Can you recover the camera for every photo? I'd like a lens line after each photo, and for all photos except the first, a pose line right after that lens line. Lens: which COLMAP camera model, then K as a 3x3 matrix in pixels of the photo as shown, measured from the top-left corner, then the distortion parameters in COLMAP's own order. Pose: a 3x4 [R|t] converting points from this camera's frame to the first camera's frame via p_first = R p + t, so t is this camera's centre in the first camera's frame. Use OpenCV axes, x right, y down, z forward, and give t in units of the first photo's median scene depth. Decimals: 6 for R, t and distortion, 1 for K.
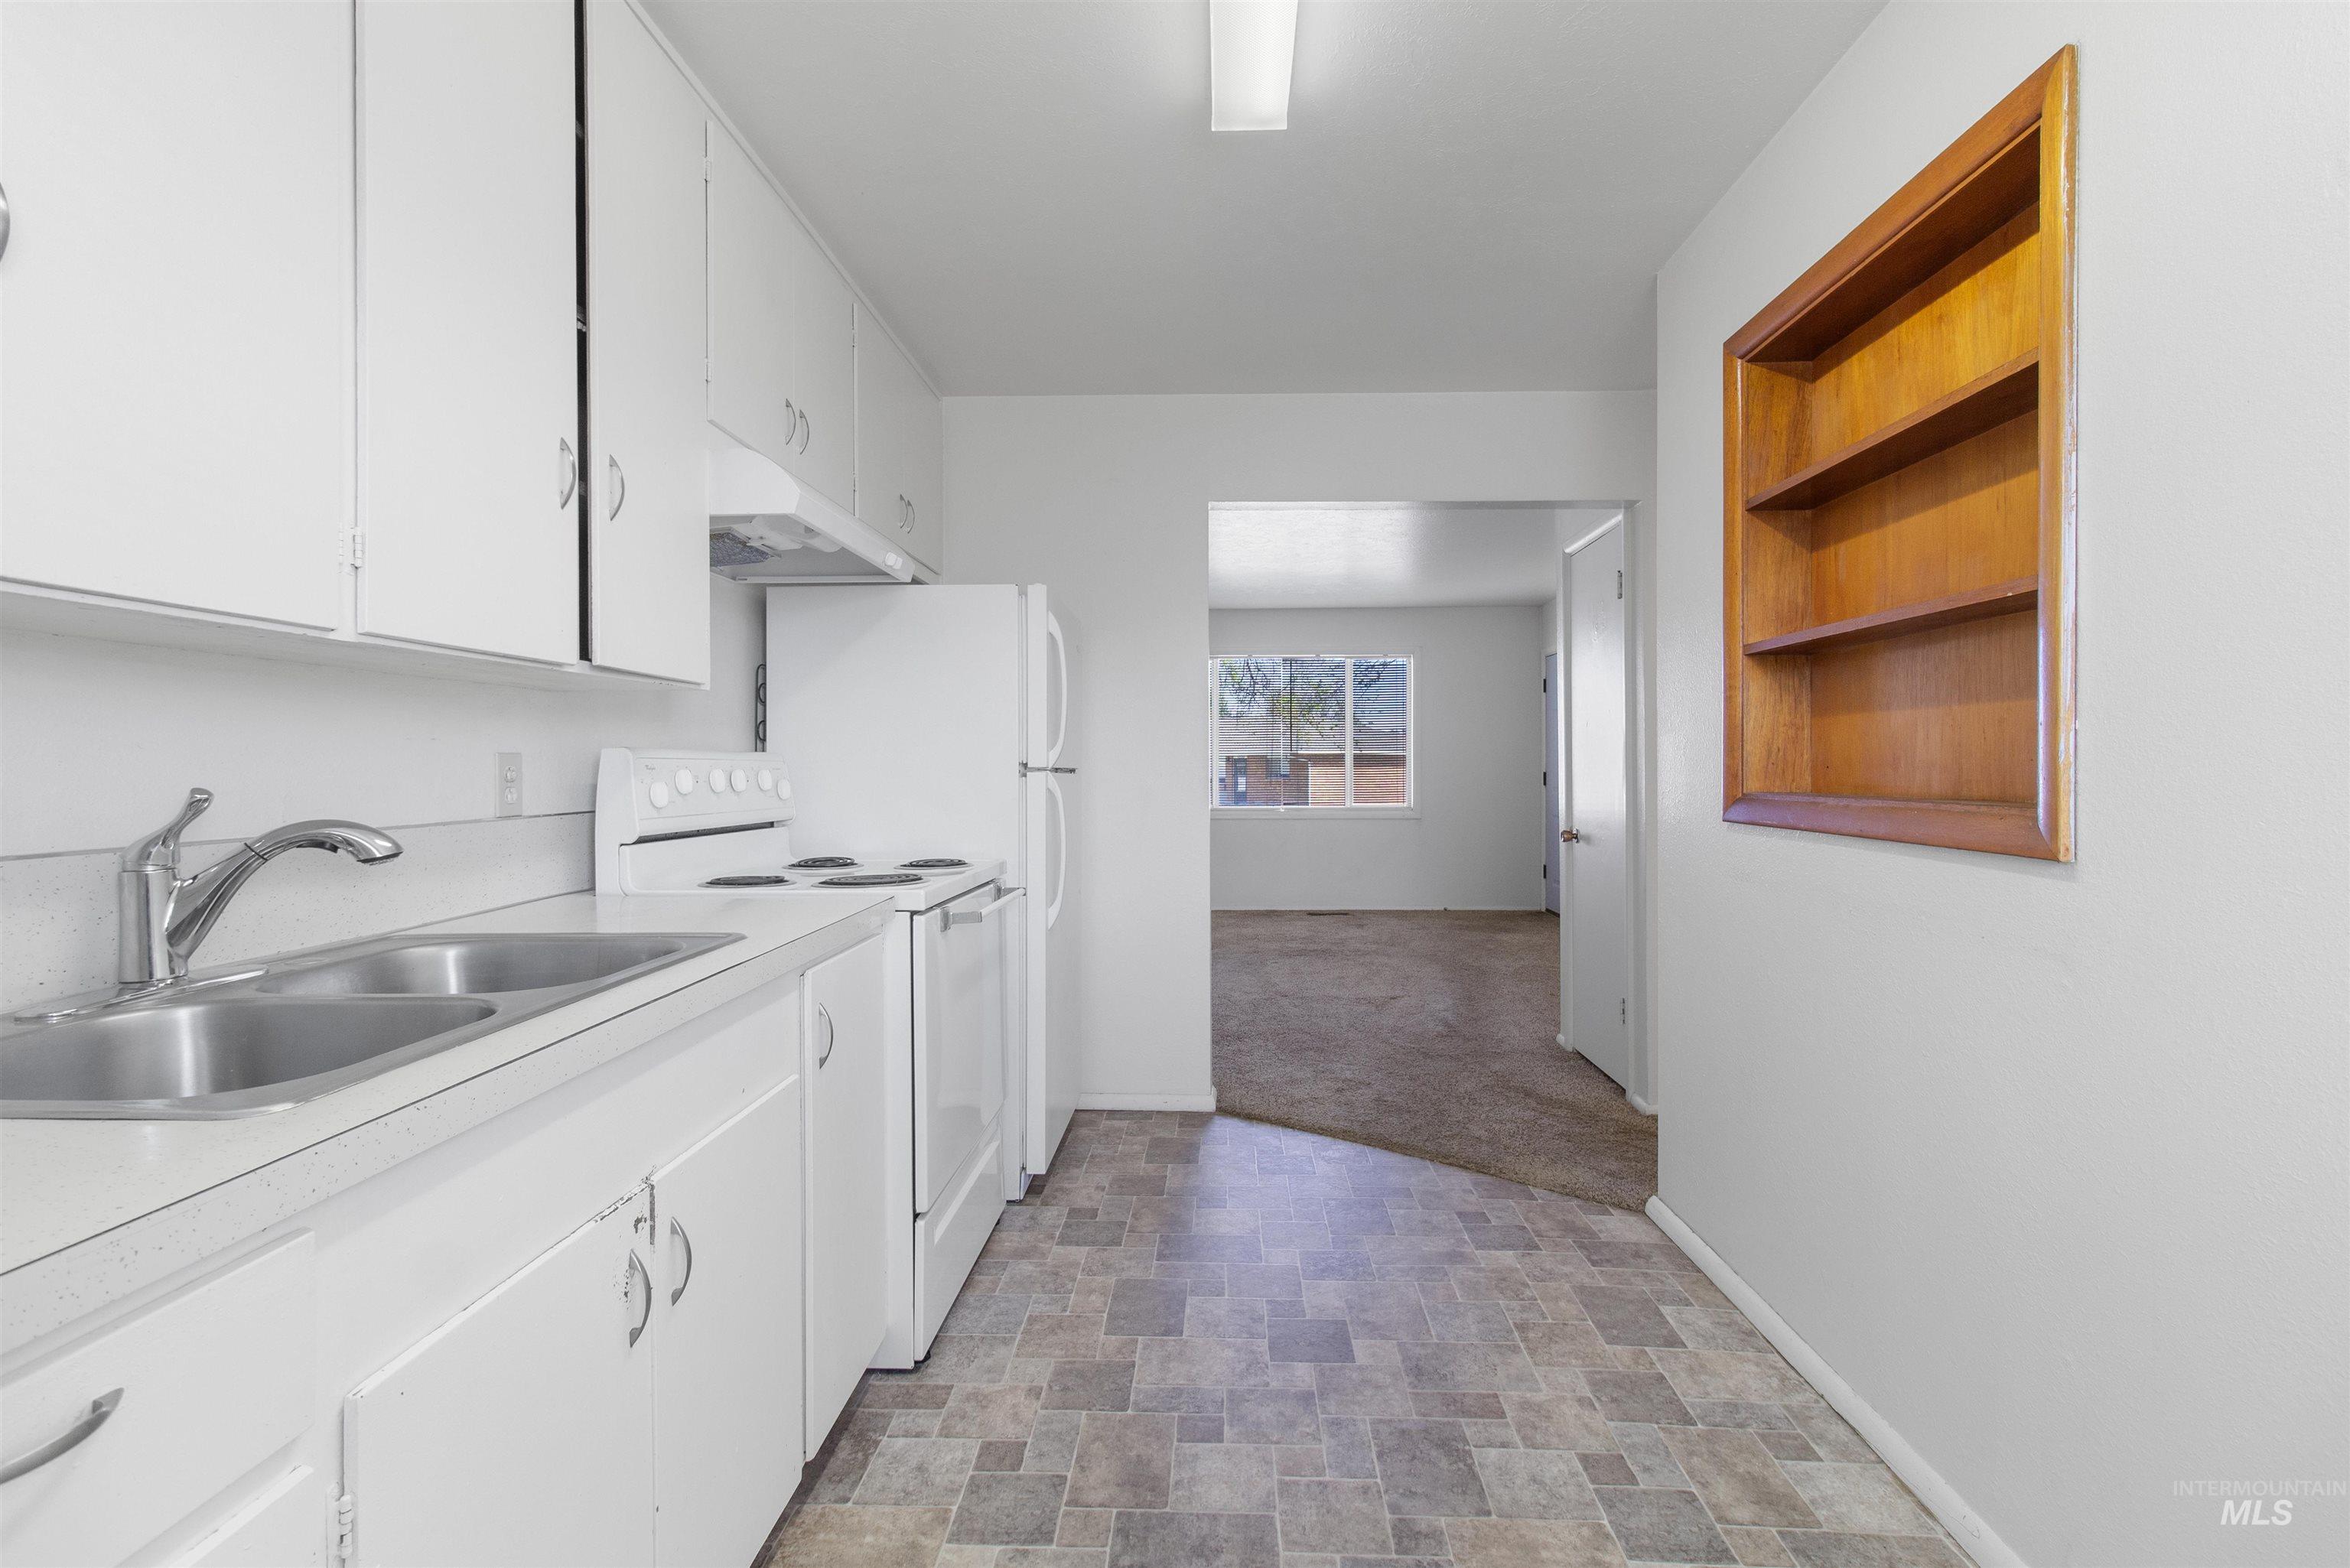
lens RADIAL K [[1107.1, 0, 1218.6], [0, 1107.1, 771.3], [0, 0, 1]] dist [-0.000094, 0.001724]
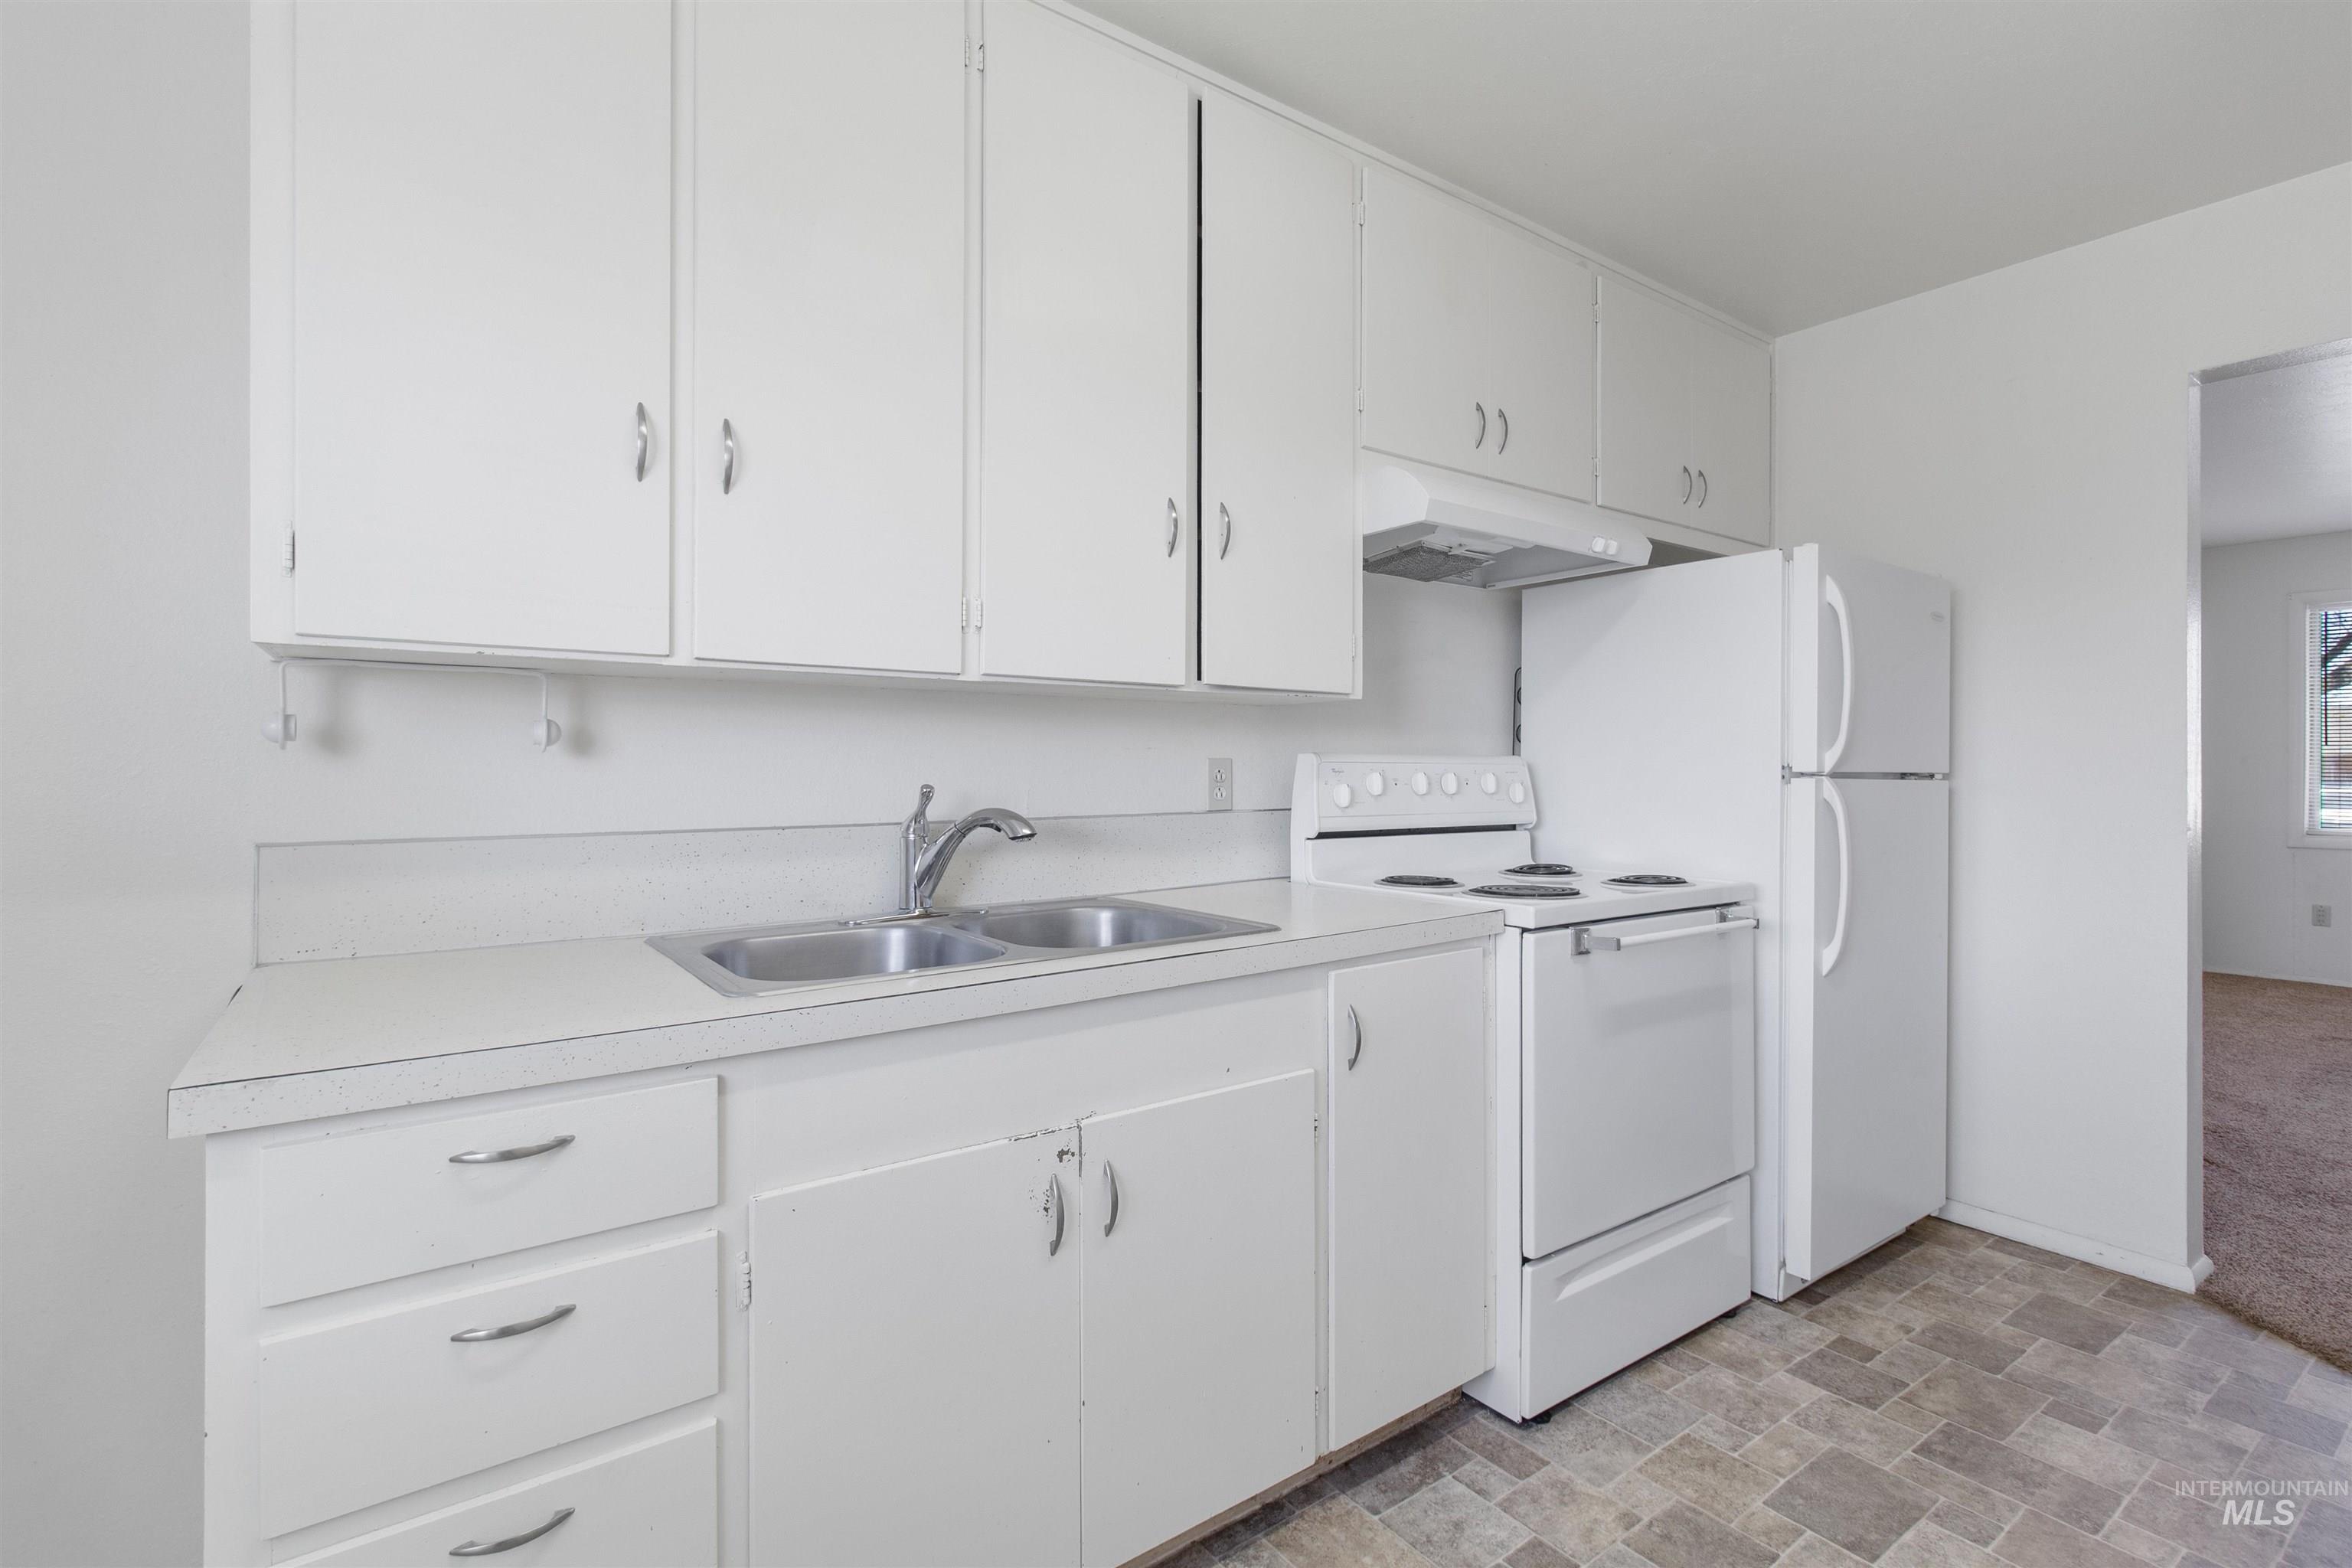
lens RADIAL K [[1108.1, 0, 1189.9], [0, 1108.1, 767.2], [0, 0, 1]] dist [-0.000094, 0.001724]
pose [[0.602677, 0.002686, -0.797981, 0.289767], [-0.005197, 0.999986, -0.000559, -0.005502], [0.797969, 0.004484, 0.602682, 0.219241]]
